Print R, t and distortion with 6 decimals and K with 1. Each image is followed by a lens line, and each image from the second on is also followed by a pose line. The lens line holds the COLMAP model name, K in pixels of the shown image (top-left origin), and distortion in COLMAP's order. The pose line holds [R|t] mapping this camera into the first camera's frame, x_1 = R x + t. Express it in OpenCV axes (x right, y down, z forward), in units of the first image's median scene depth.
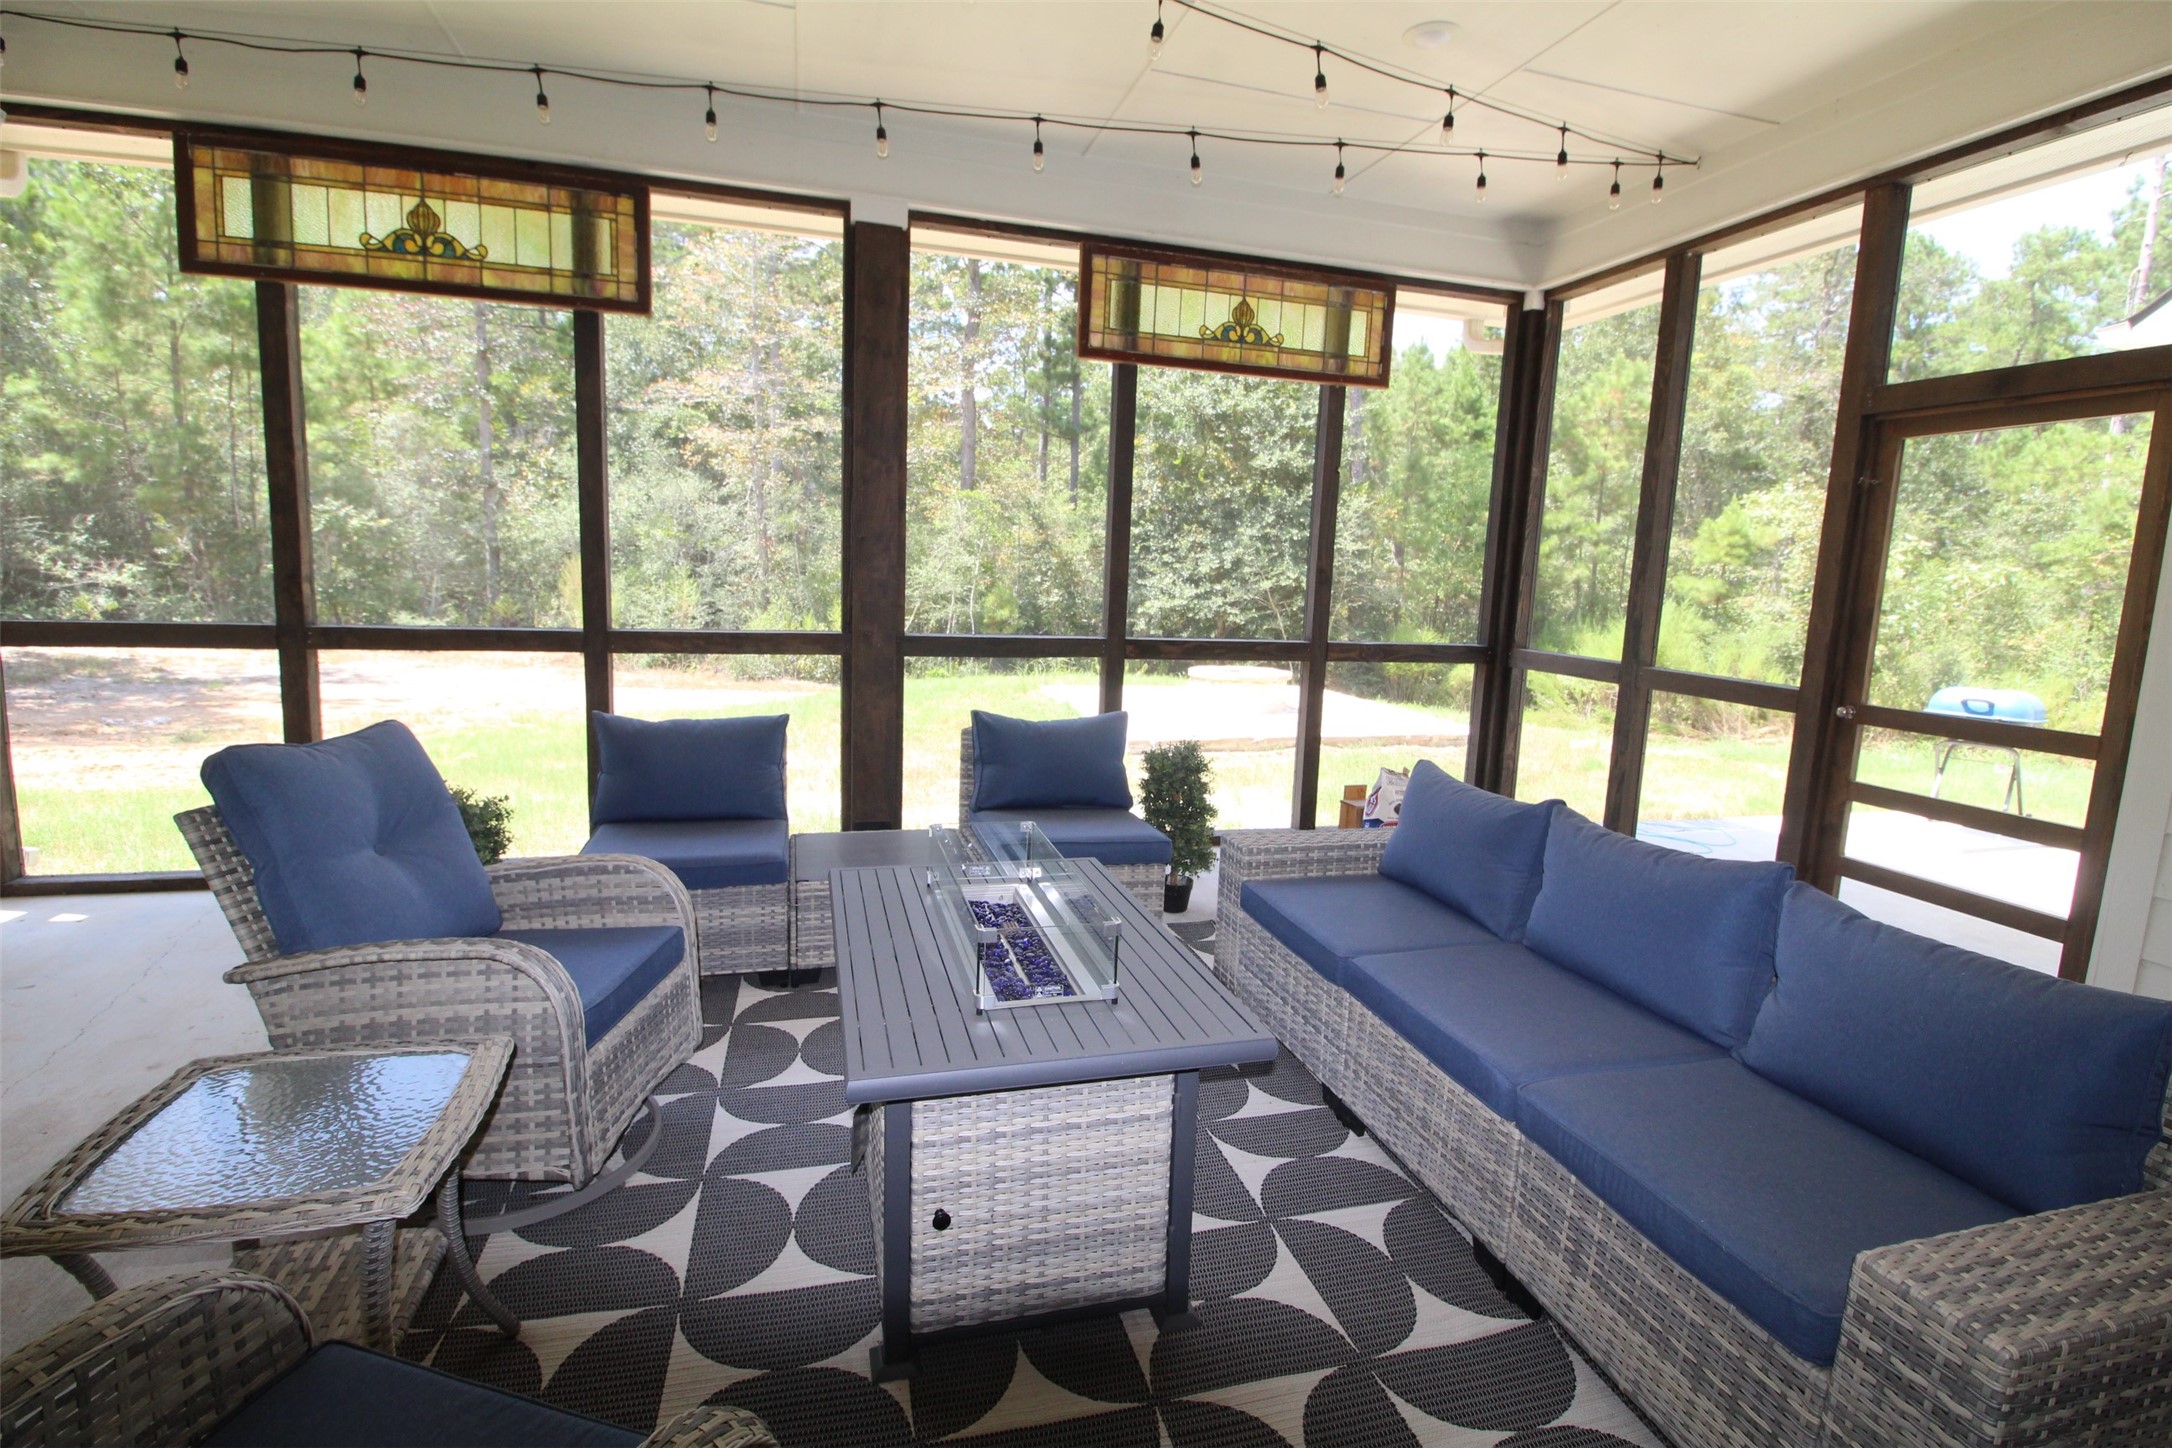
lens RADIAL K [[1018.4, 0, 1090.7], [0, 1018.4, 712.8], [0, 0, 1]] dist [-0.011435, -0.007746]
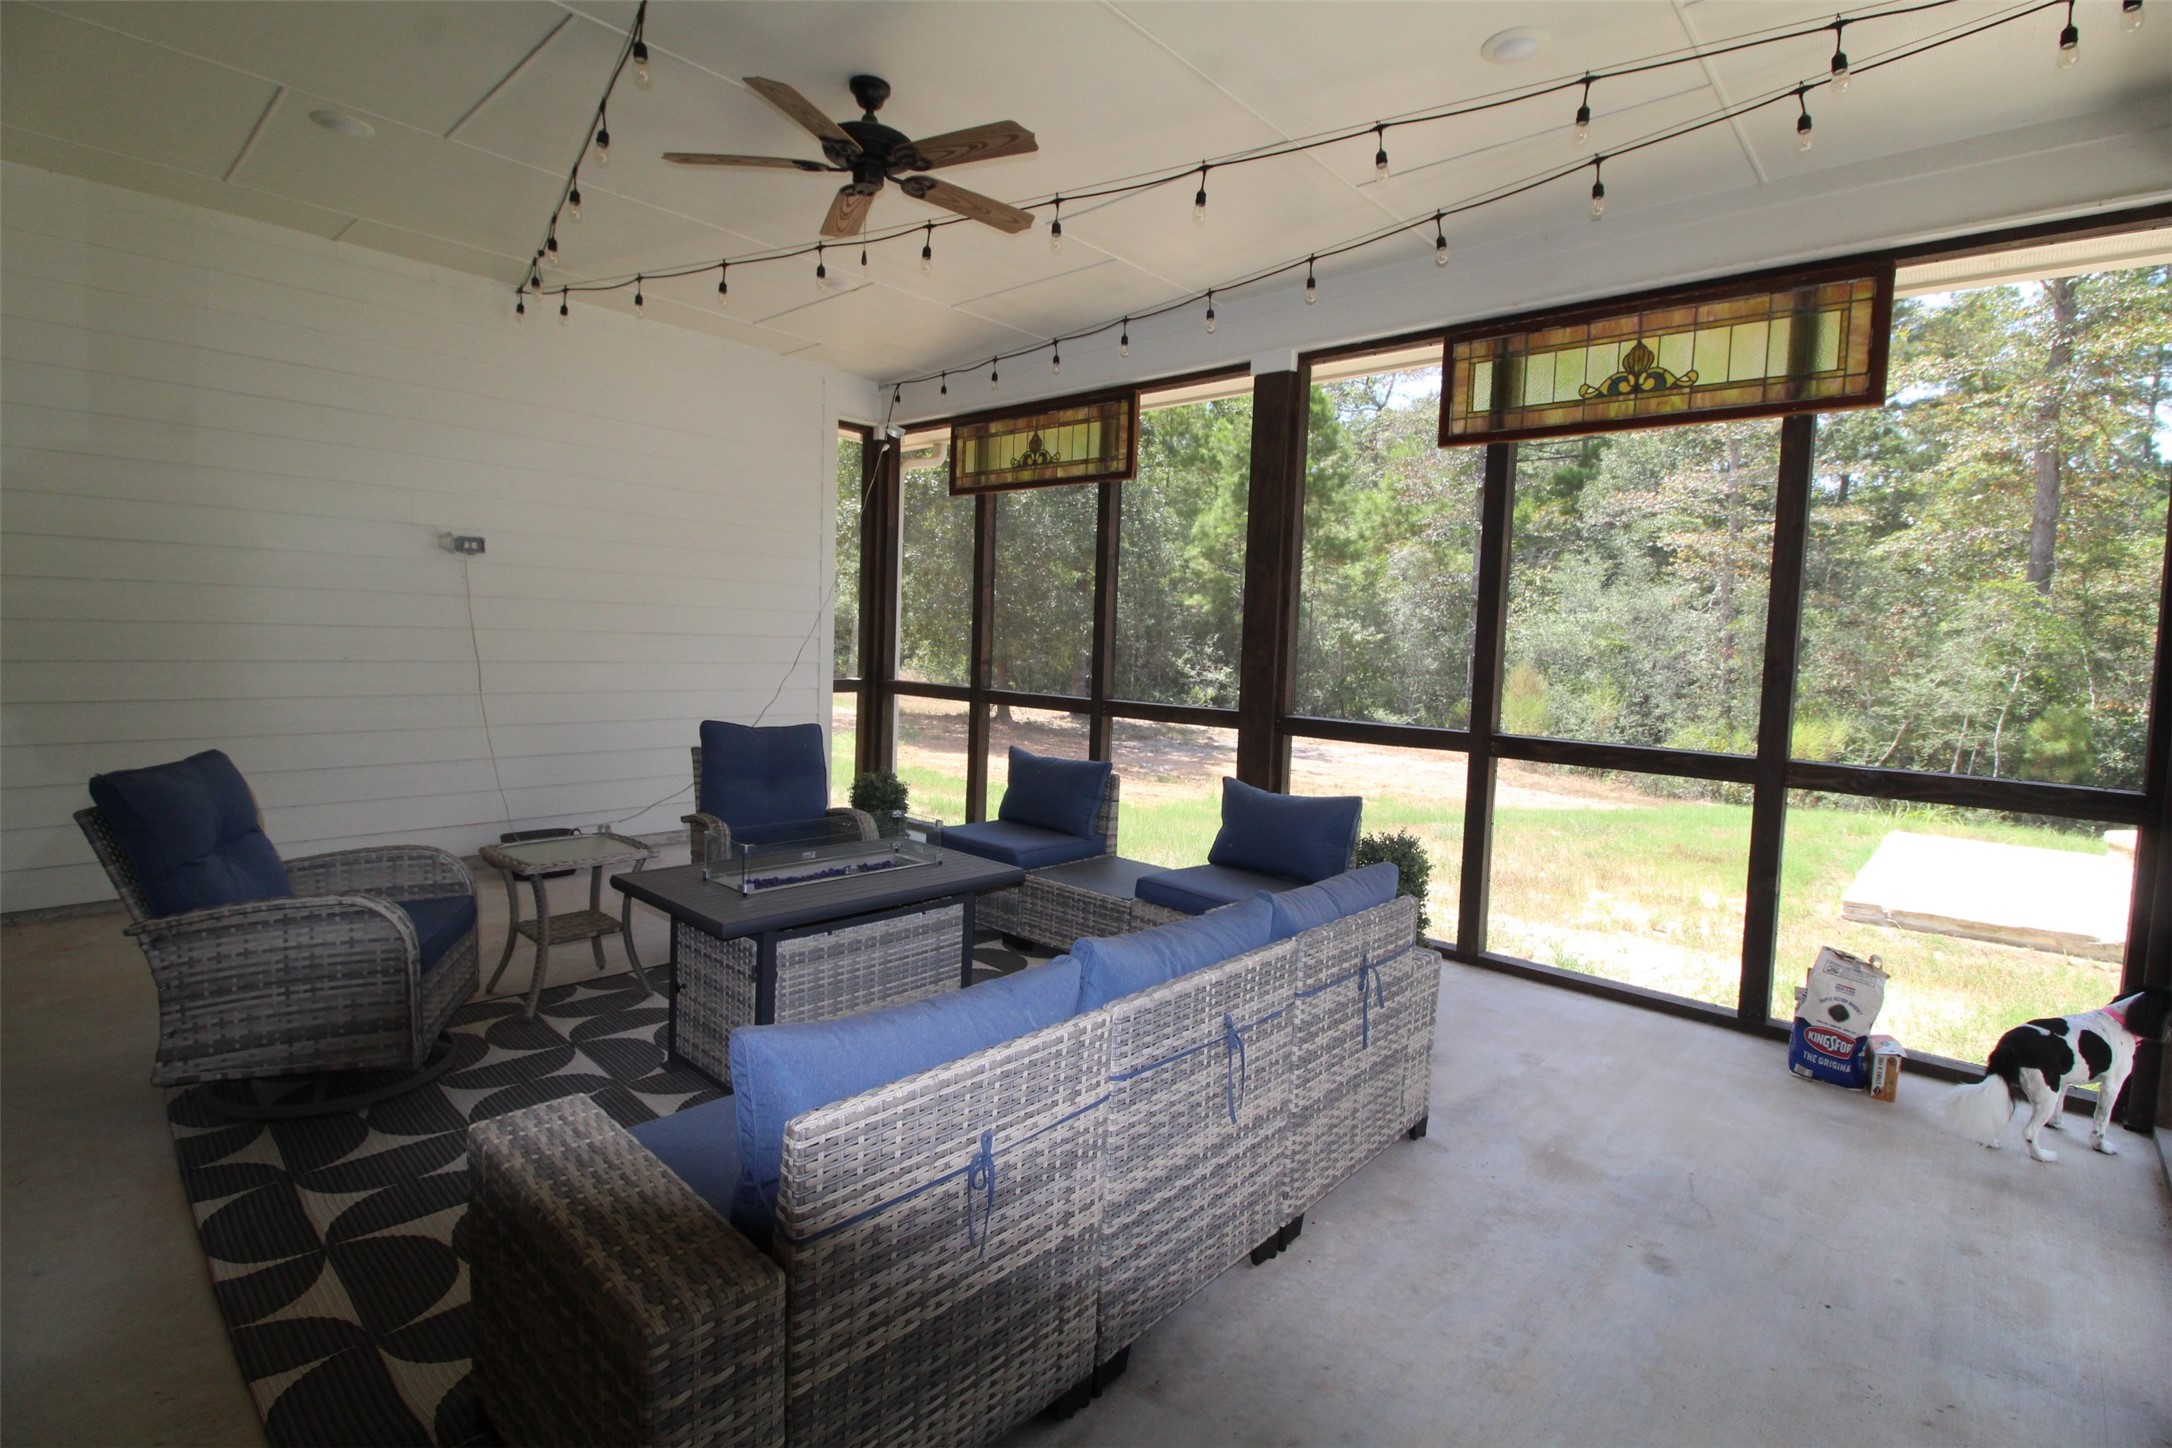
lens RADIAL K [[1018.4, 0, 1077.5], [0, 1018.4, 734.0], [0, 0, 1]] dist [-0.011435, -0.007746]
pose [[0.516124, 0.059364, -0.854454, 0.649136], [-0.137816, 0.990353, -0.014440, -0.006074], [0.845354, 0.125210, 0.519326, 0.204402]]
